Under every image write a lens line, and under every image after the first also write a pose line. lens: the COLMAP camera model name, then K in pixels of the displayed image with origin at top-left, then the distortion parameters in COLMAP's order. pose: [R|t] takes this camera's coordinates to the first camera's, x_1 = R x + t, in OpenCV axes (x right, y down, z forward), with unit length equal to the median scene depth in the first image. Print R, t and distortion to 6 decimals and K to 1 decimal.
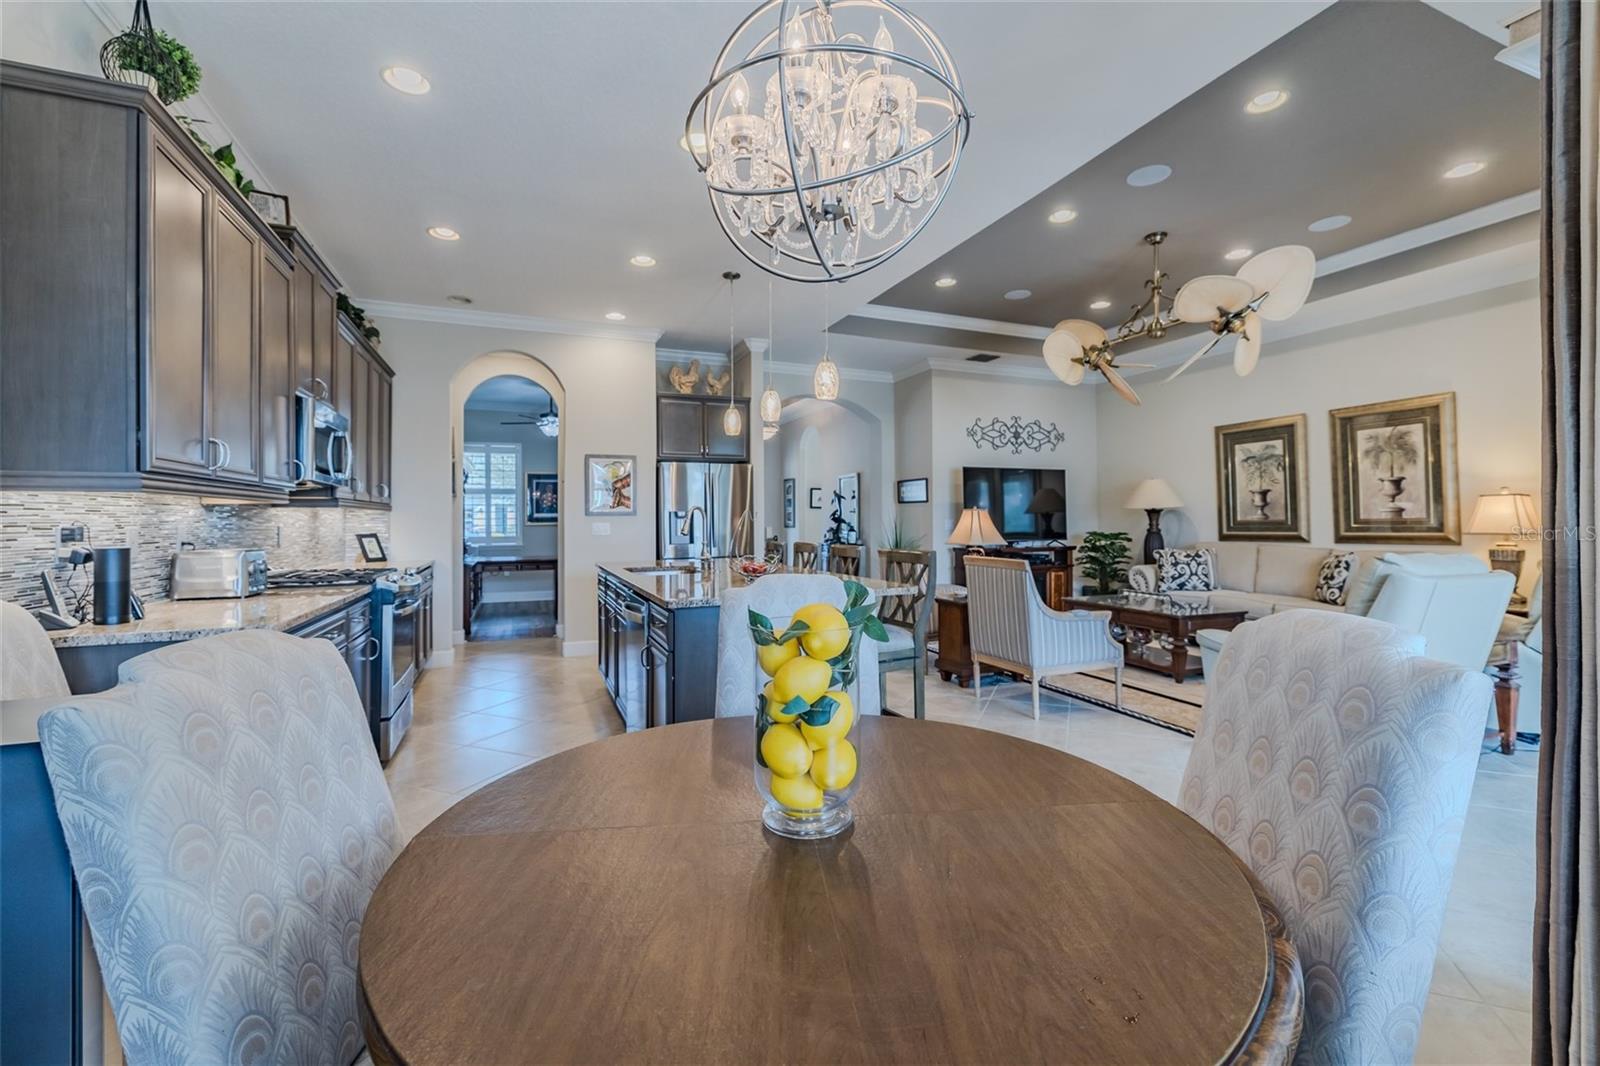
lens RADIAL K [[690.4, 0, 797.6], [0, 690.4, 509.8], [0, 0, 1]] dist [-0.000473, 0.000511]
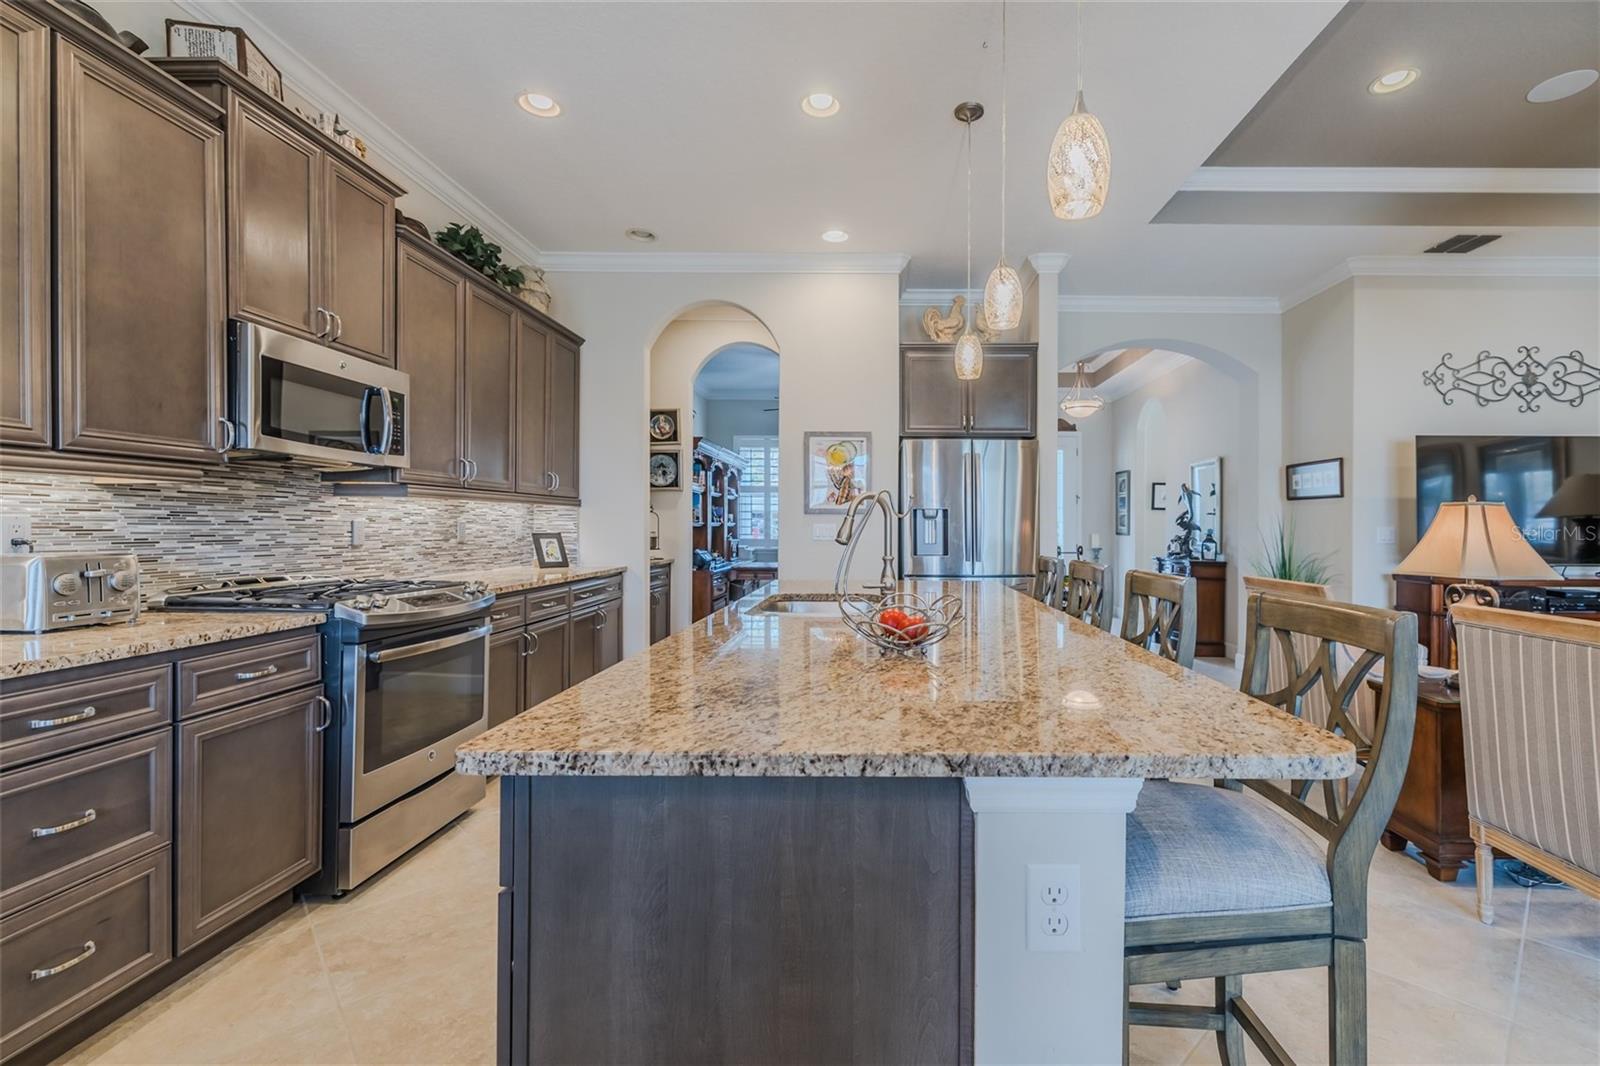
lens RADIAL K [[690.4, 0, 865.7], [0, 690.4, 526.3], [0, 0, 1]] dist [-0.000473, 0.000511]
pose [[0.919376, 0.012265, -0.393189, 0.048364], [-0.005953, 0.999833, 0.017269, 0.008285], [0.393336, -0.013536, 0.919295, 0.321493]]
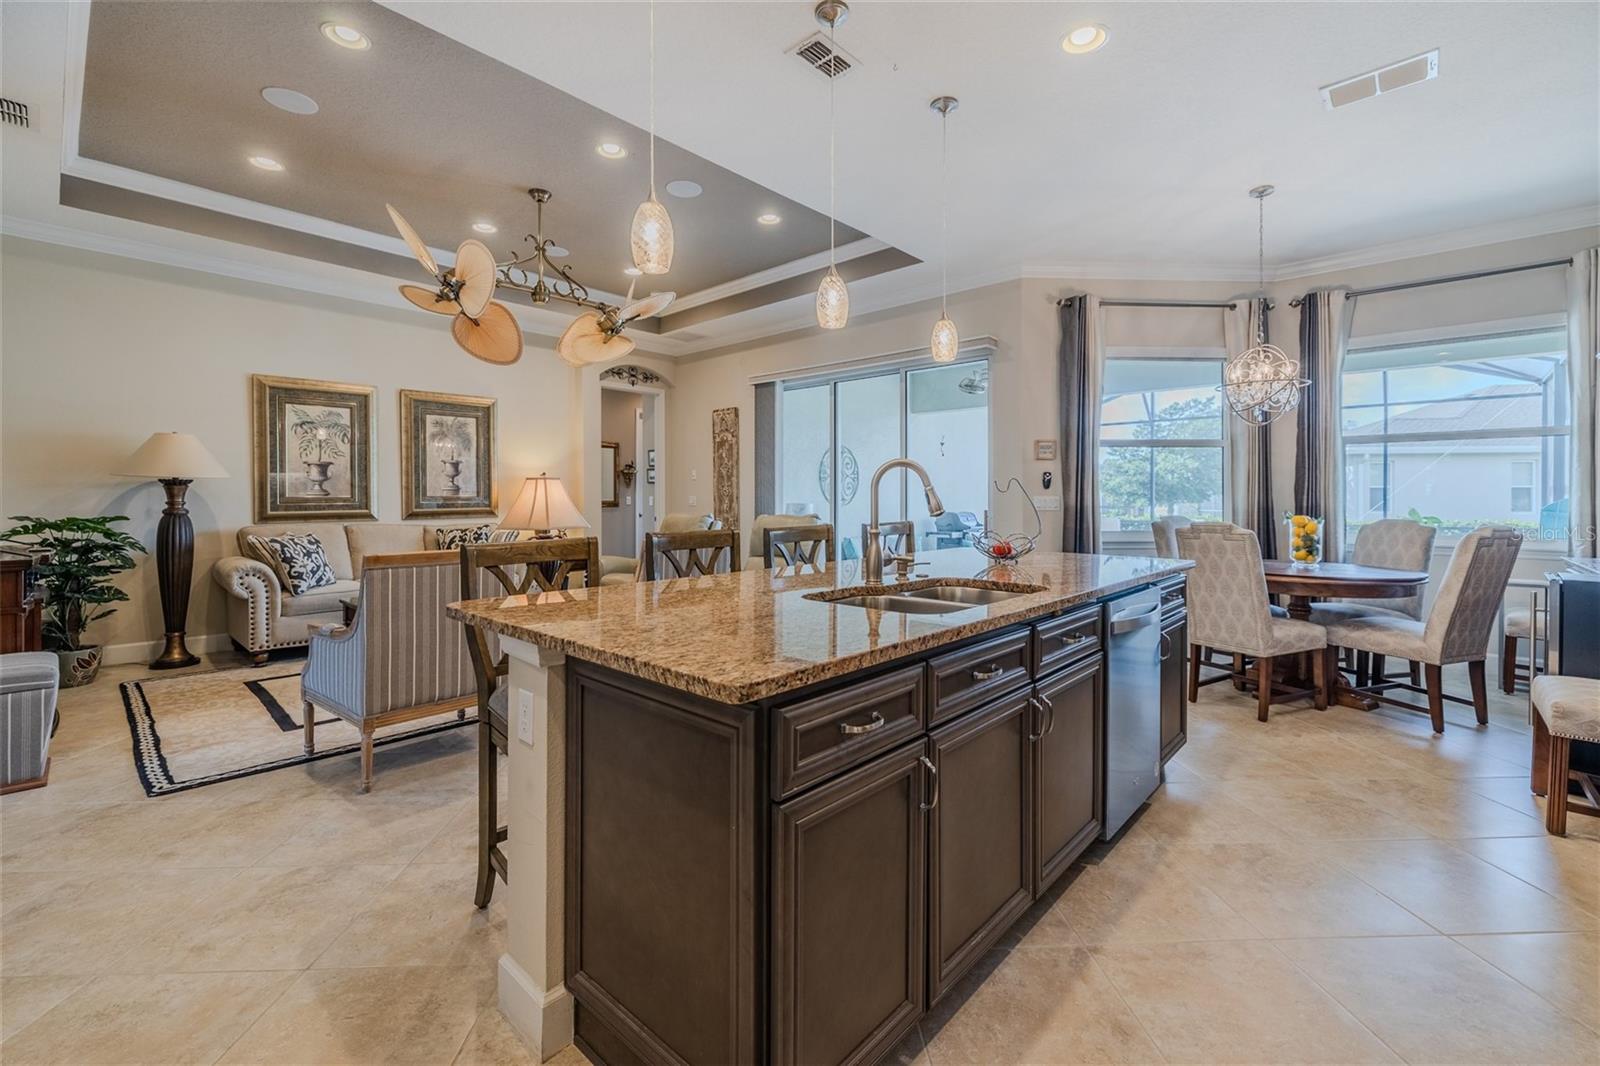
lens RADIAL K [[690.4, 0, 803.3], [0, 690.4, 498.1], [0, 0, 1]] dist [-0.000473, 0.000511]
pose [[-0.439990, 0.005641, 0.897985, -0.382270], [-0.011615, 0.999861, -0.011973, 0.020170], [-0.897927, -0.015698, -0.439864, 0.865661]]
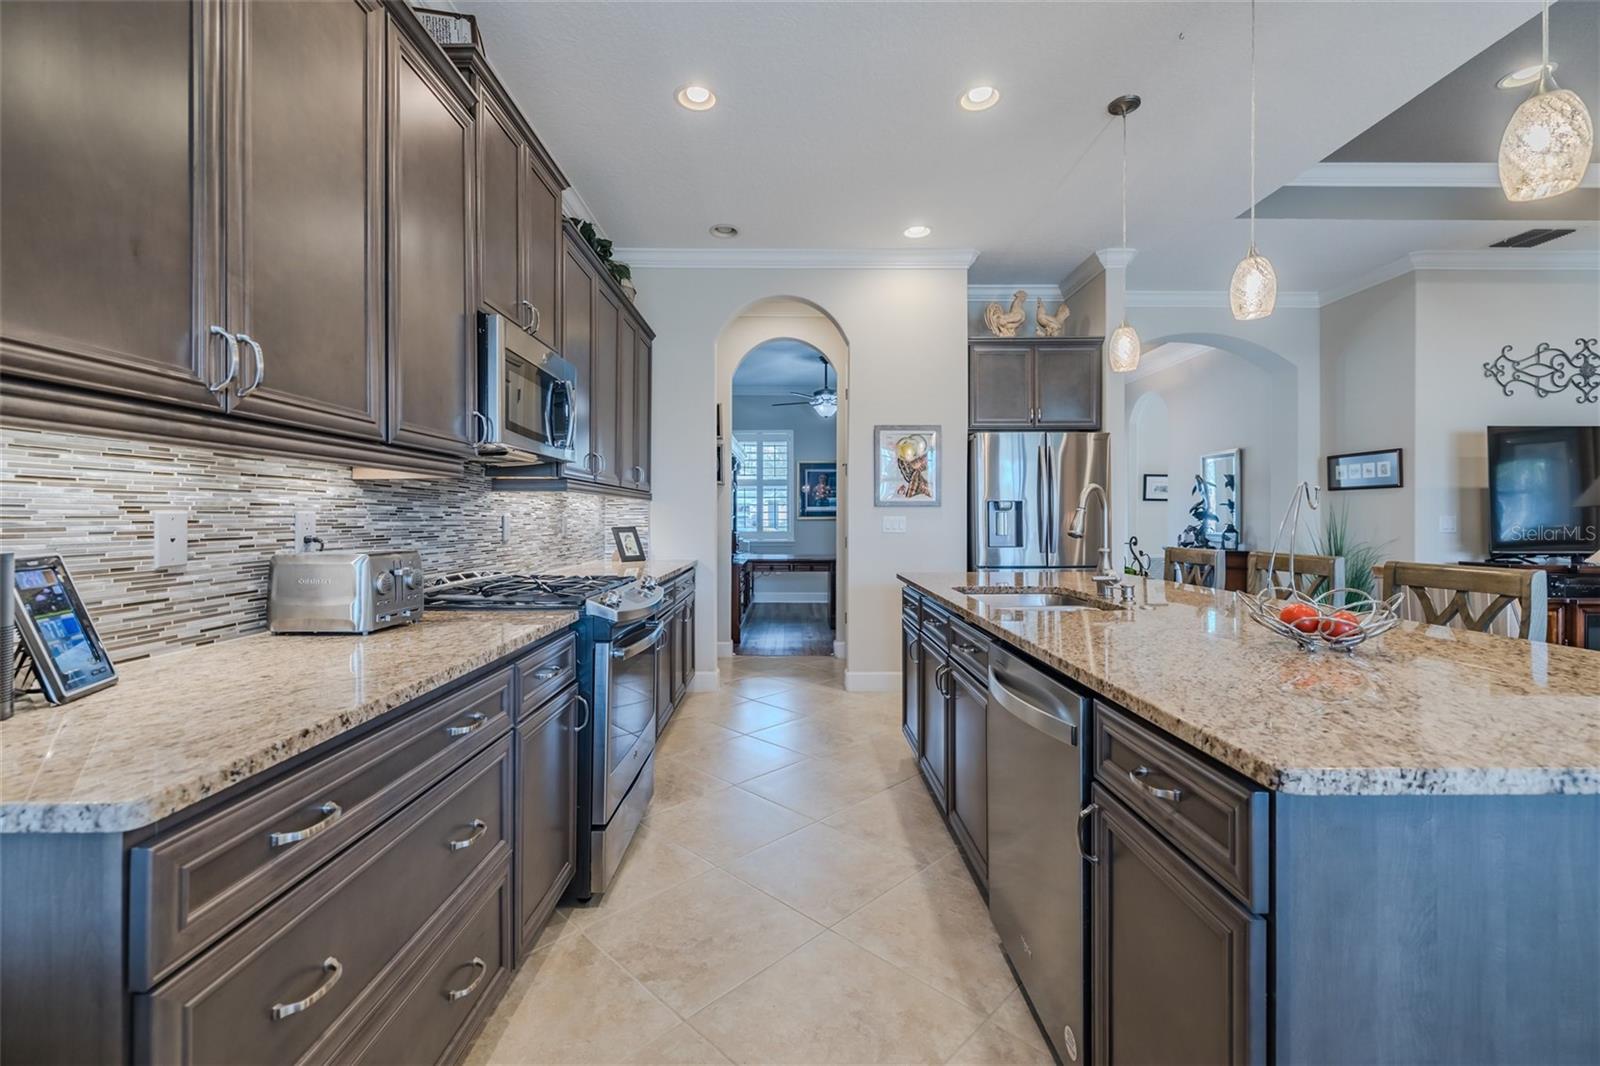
lens RADIAL K [[690.4, 0, 789.2], [0, 690.4, 512.4], [0, 0, 1]] dist [-0.000473, 0.000511]
pose [[0.927507, 0.004013, -0.373783, -0.109663], [-0.000863, 0.999963, 0.008593, 0.008270], [0.373804, -0.007647, 0.927476, 0.258947]]
